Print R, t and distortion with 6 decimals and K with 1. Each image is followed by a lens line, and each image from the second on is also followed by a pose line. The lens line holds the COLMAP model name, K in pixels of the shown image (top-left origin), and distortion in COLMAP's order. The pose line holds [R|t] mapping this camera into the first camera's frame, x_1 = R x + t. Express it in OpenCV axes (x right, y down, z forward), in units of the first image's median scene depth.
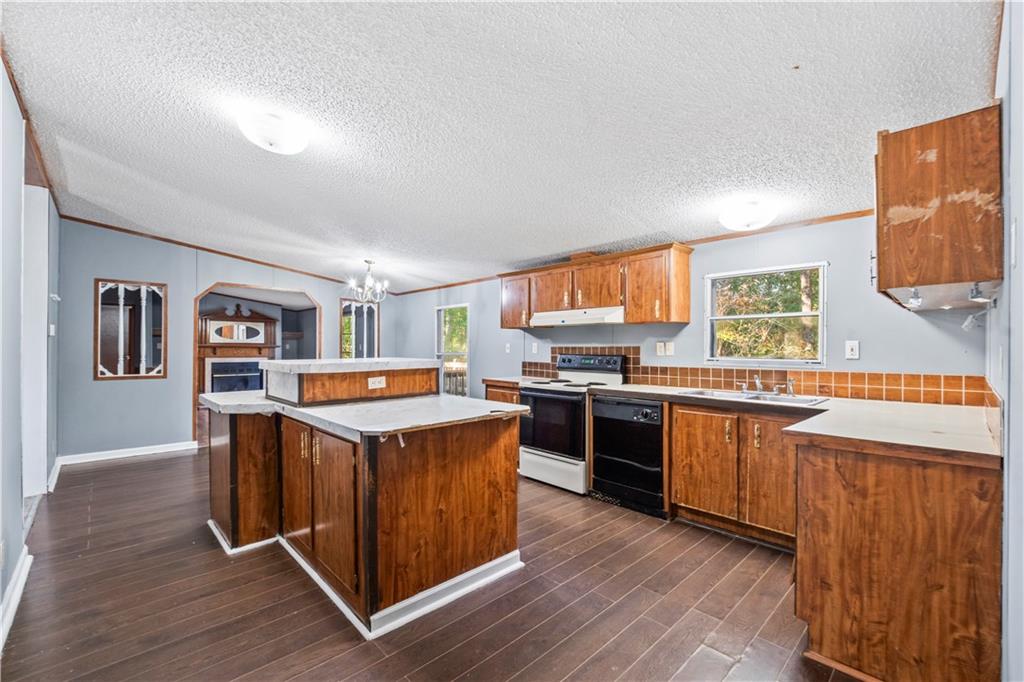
lens RADIAL K [[431.5, 0, 508.6], [0, 431.5, 343.6], [0, 0, 1]] dist [0.019130, -0.022082]
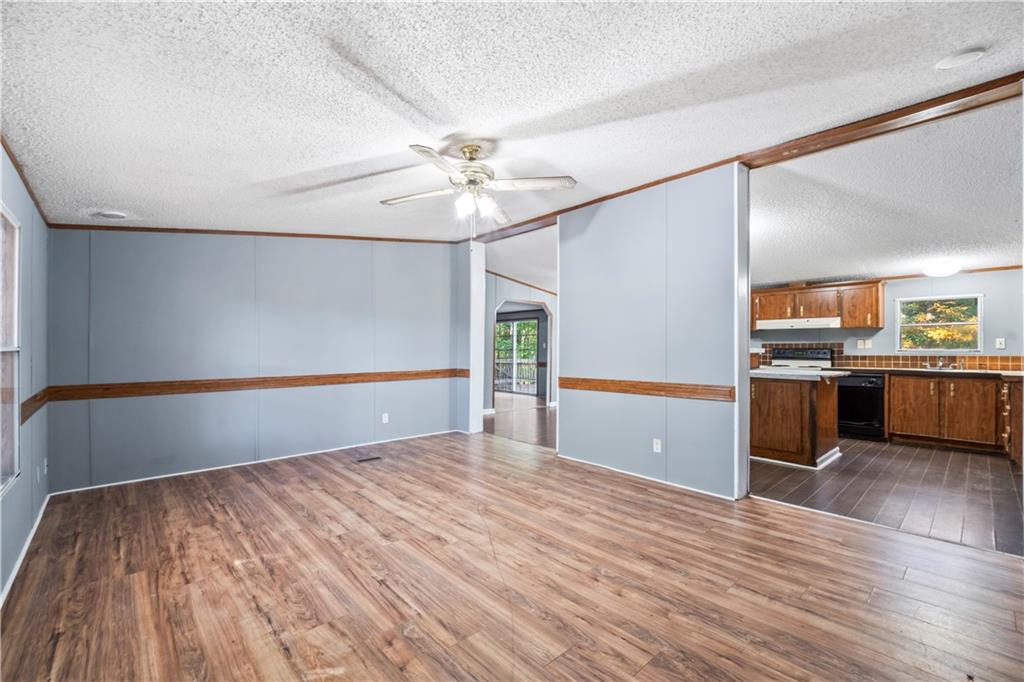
lens RADIAL K [[436.0, 0, 518.0], [0, 436.0, 346.3], [0, 0, 1]] dist [-0.012908, -0.000171]
pose [[0.999959, 0.004701, -0.007771, -0.954698], [-0.004715, 0.999987, -0.001817, 0.030789], [0.007762, 0.001853, 0.999968, -0.636571]]
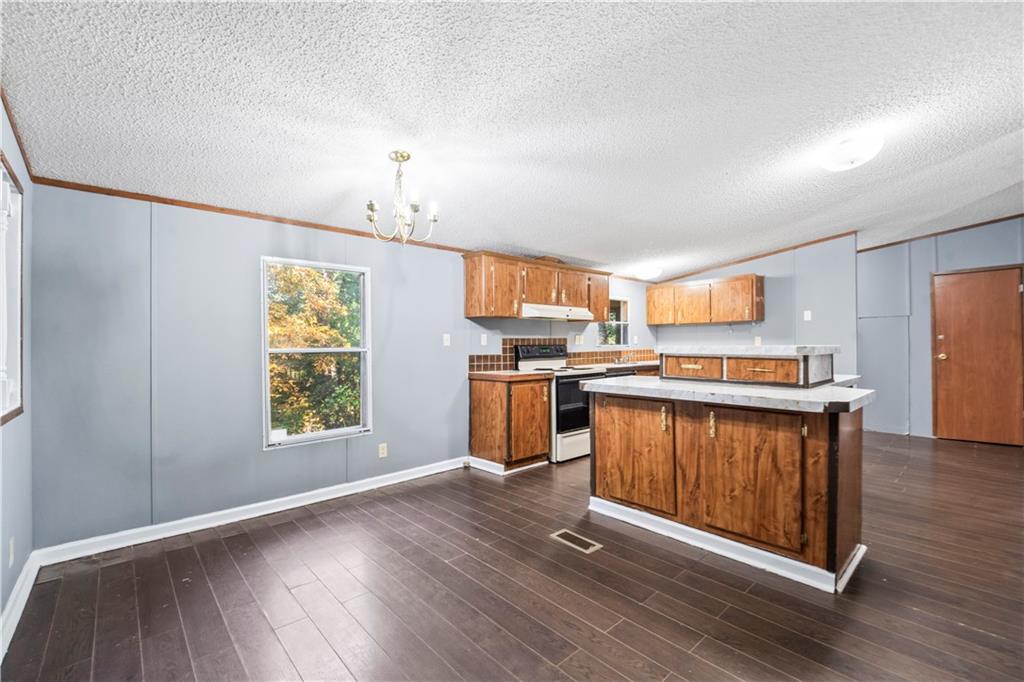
lens RADIAL K [[431.5, 0, 508.6], [0, 431.5, 343.6], [0, 0, 1]] dist [0.019130, -0.022082]
pose [[0.023554, 0.000410, 0.999722, -1.166440], [0.000742, 1.000000, -0.000428, 0.026816], [-0.999722, 0.000752, 0.023553, 1.280810]]
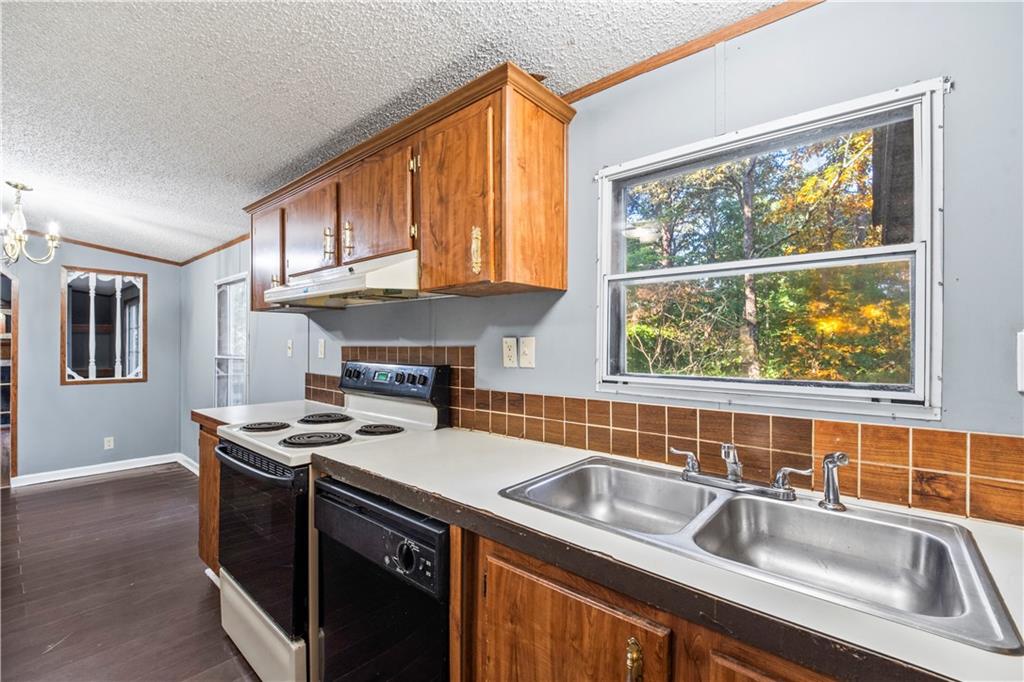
lens RADIAL K [[431.5, 0, 508.6], [0, 431.5, 343.6], [0, 0, 1]] dist [0.019130, -0.022082]
pose [[0.993900, 0.001681, 0.110268, 0.322867], [-0.002395, 0.999977, 0.006342, 0.000648], [-0.110255, -0.006568, 0.993882, 0.602139]]
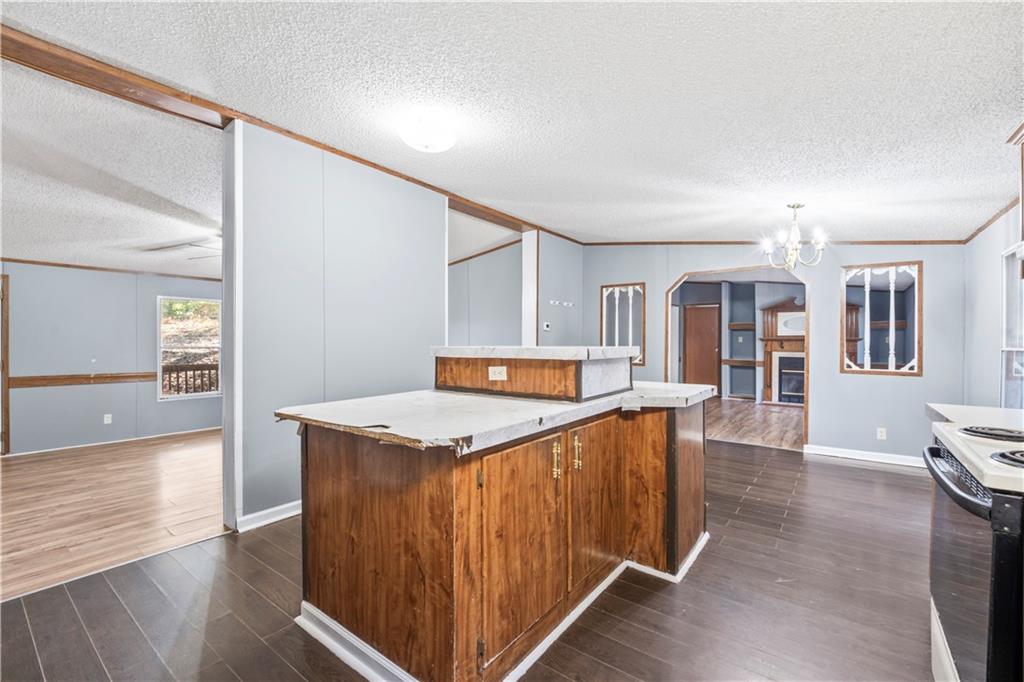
lens RADIAL K [[436.0, 0, 518.0], [0, 436.0, 346.3], [0, 0, 1]] dist [-0.012908, -0.000171]
pose [[0.166905, 0.006399, -0.985952, 0.382820], [0.005124, 0.999960, 0.007358, 0.026676], [0.985960, -0.006280, 0.166865, 0.696223]]
